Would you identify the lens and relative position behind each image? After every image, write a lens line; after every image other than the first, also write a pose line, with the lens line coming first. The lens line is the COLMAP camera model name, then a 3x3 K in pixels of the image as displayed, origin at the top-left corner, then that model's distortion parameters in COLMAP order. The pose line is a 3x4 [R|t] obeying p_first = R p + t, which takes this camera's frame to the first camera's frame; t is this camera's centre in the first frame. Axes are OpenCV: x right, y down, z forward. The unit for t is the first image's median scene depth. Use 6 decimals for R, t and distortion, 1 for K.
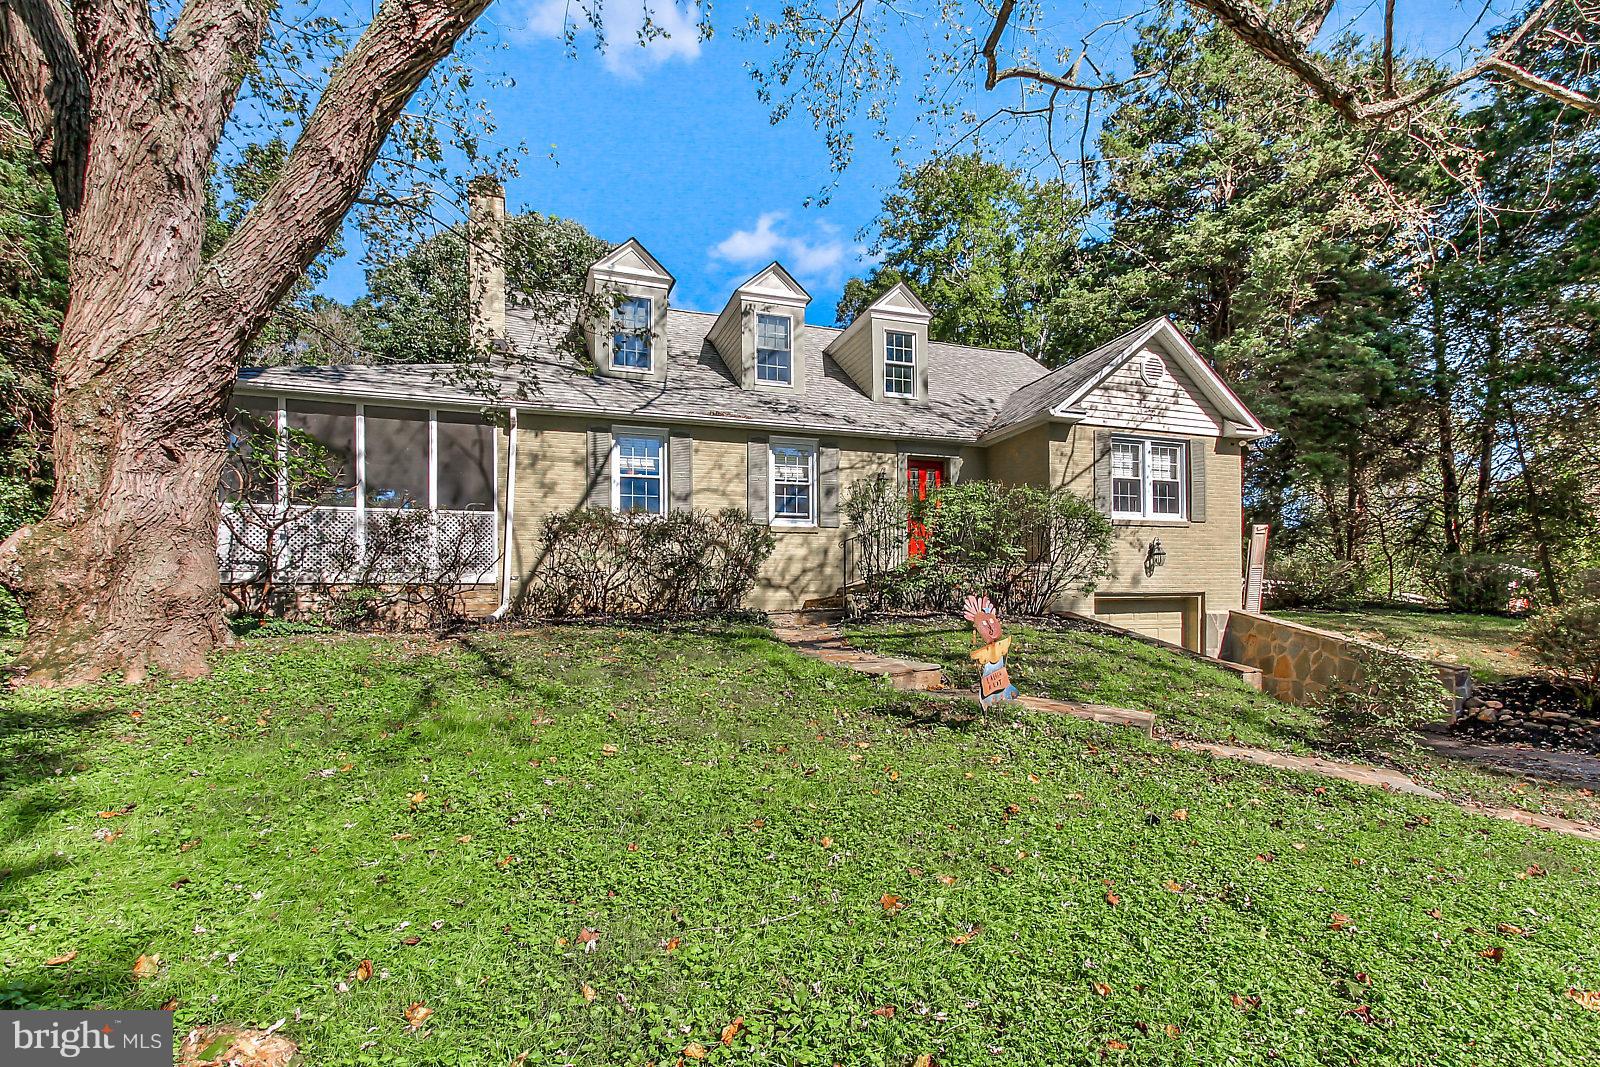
lens RADIAL K [[740.6, 0, 795.9], [0, 740.6, 546.7], [0, 0, 1]] dist [0.002820, 0.000883]
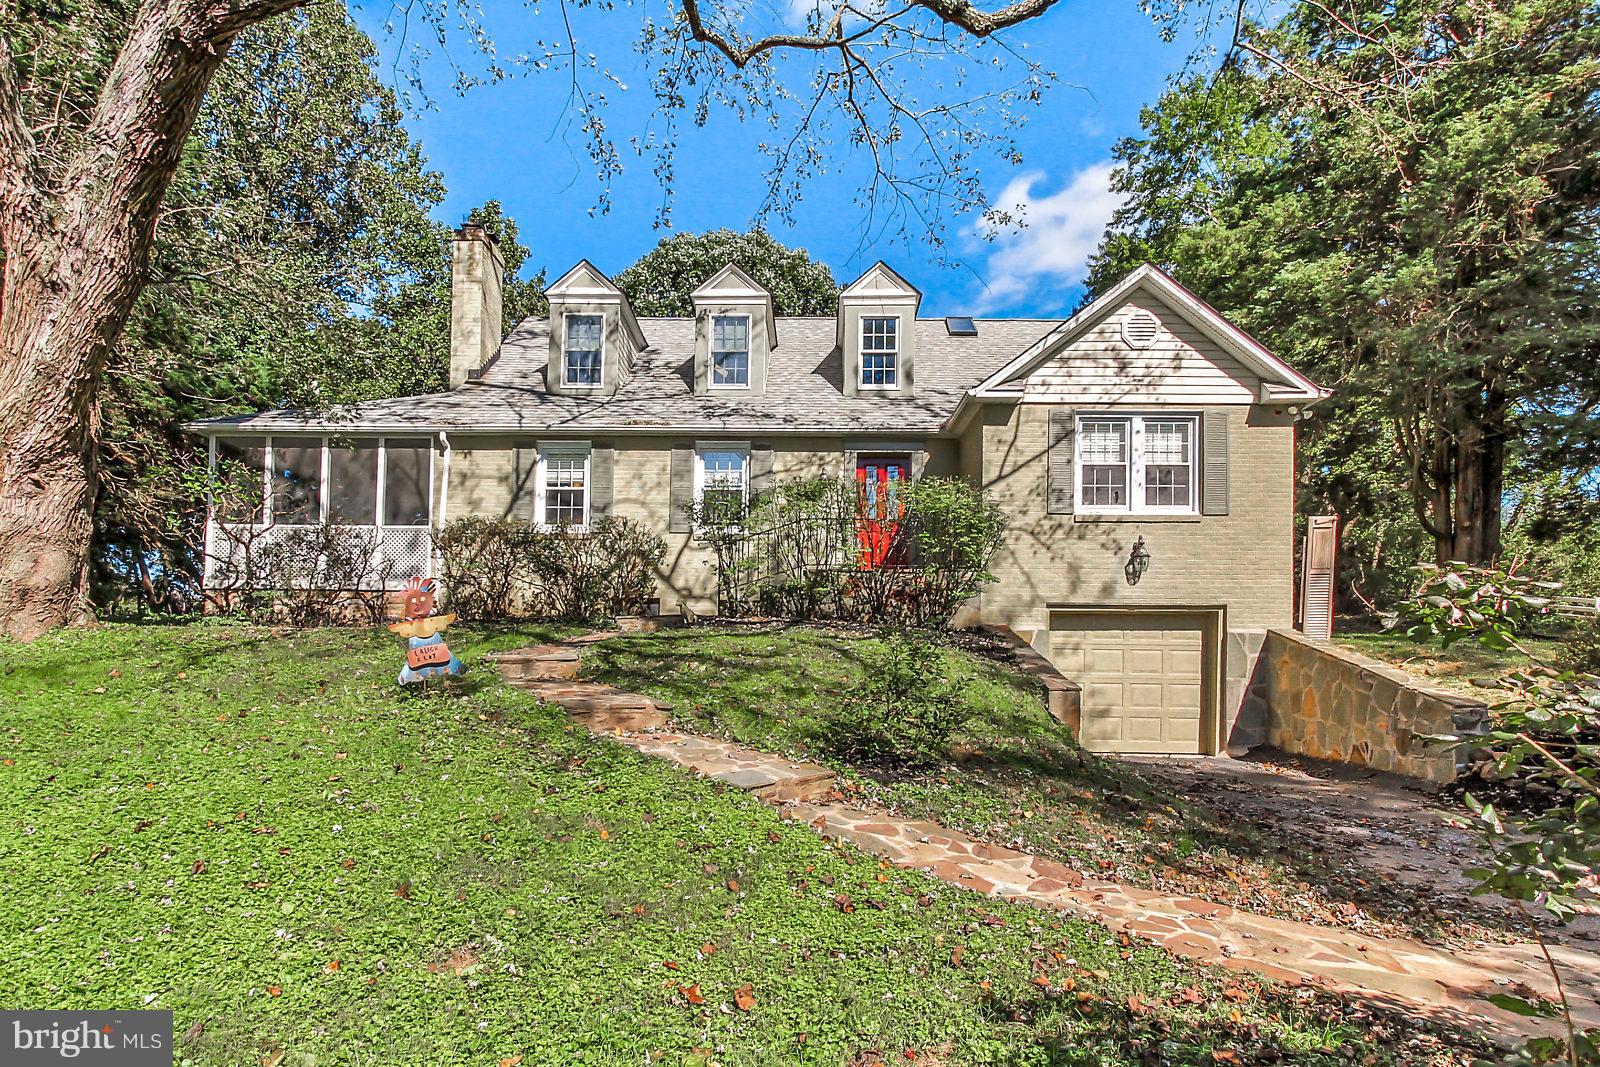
lens RADIAL K [[855.5, 0, 827.8], [0, 855.5, 555.4], [0, 0, 1]] dist [0.002904, 0.000842]
pose [[0.935410, -0.018636, -0.353072, 0.499524], [0.010020, 0.999606, -0.026216, 0.030003], [0.353422, 0.020985, 0.935229, 0.011675]]
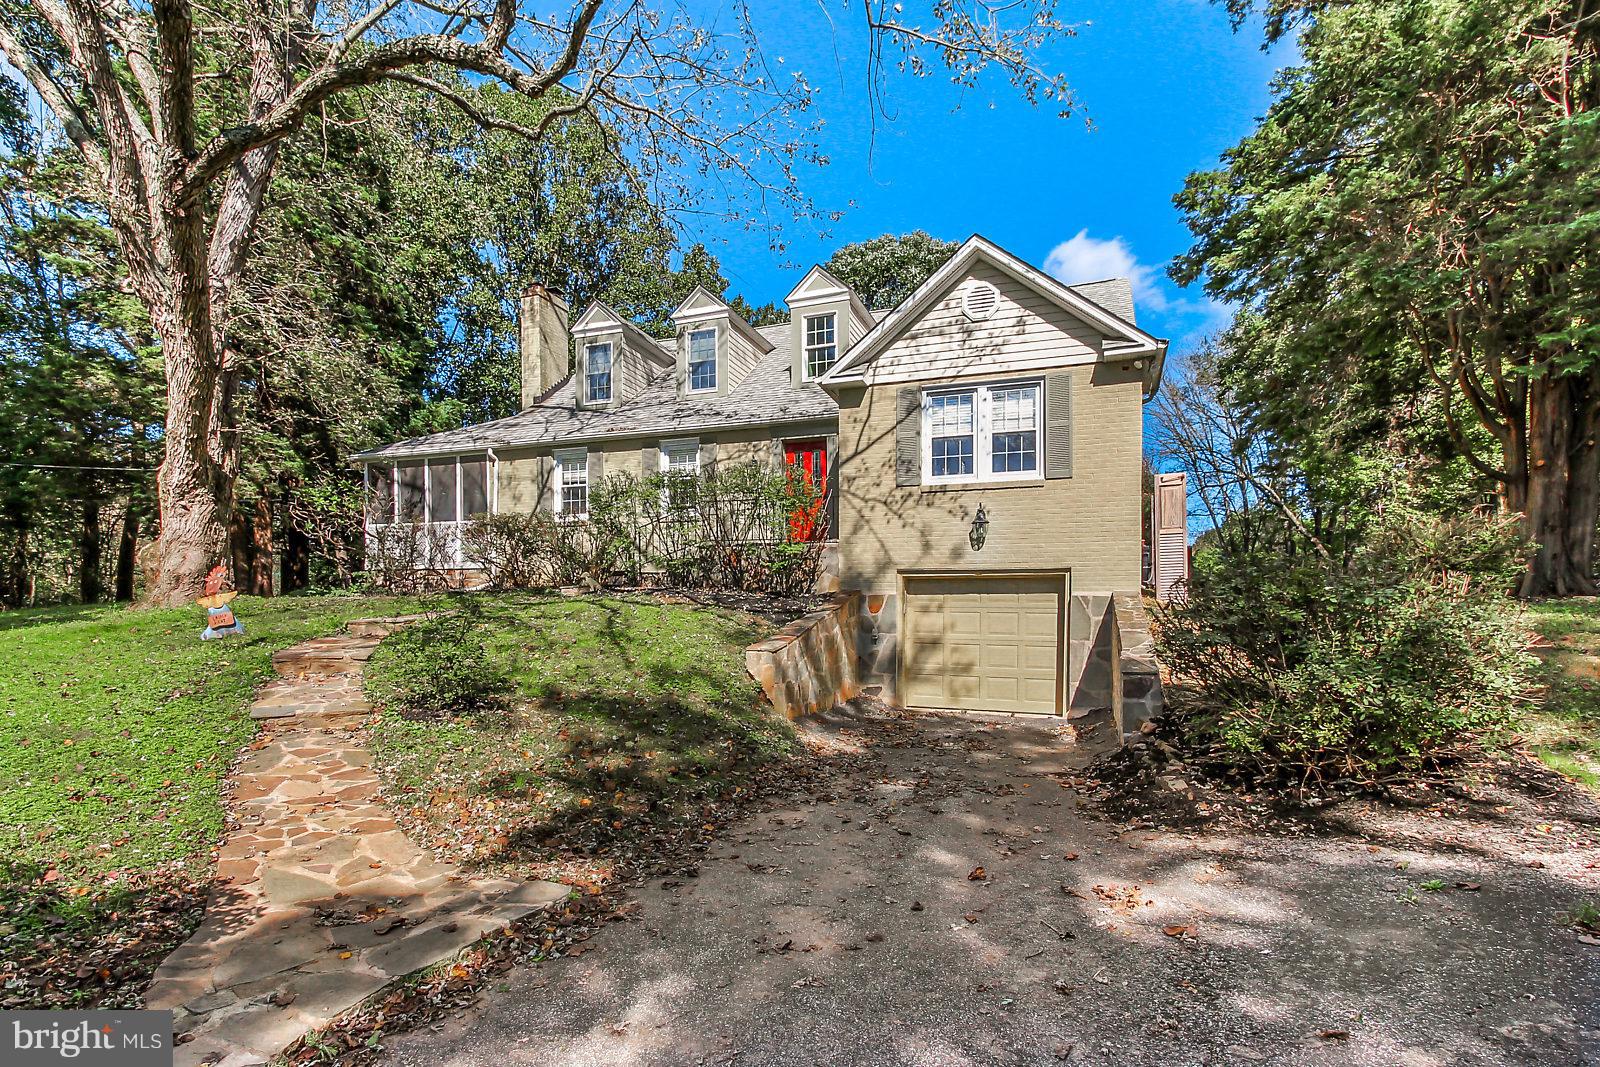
lens RADIAL K [[766.2, 0, 850.0], [0, 766.2, 556.1], [0, 0, 1]] dist [-0.000523, 0.000054]
pose [[0.762497, -0.025949, -0.646472, 0.937604], [0.040421, 0.999154, 0.007570, 0.035282], [0.645728, -0.031903, 0.762900, 0.248461]]
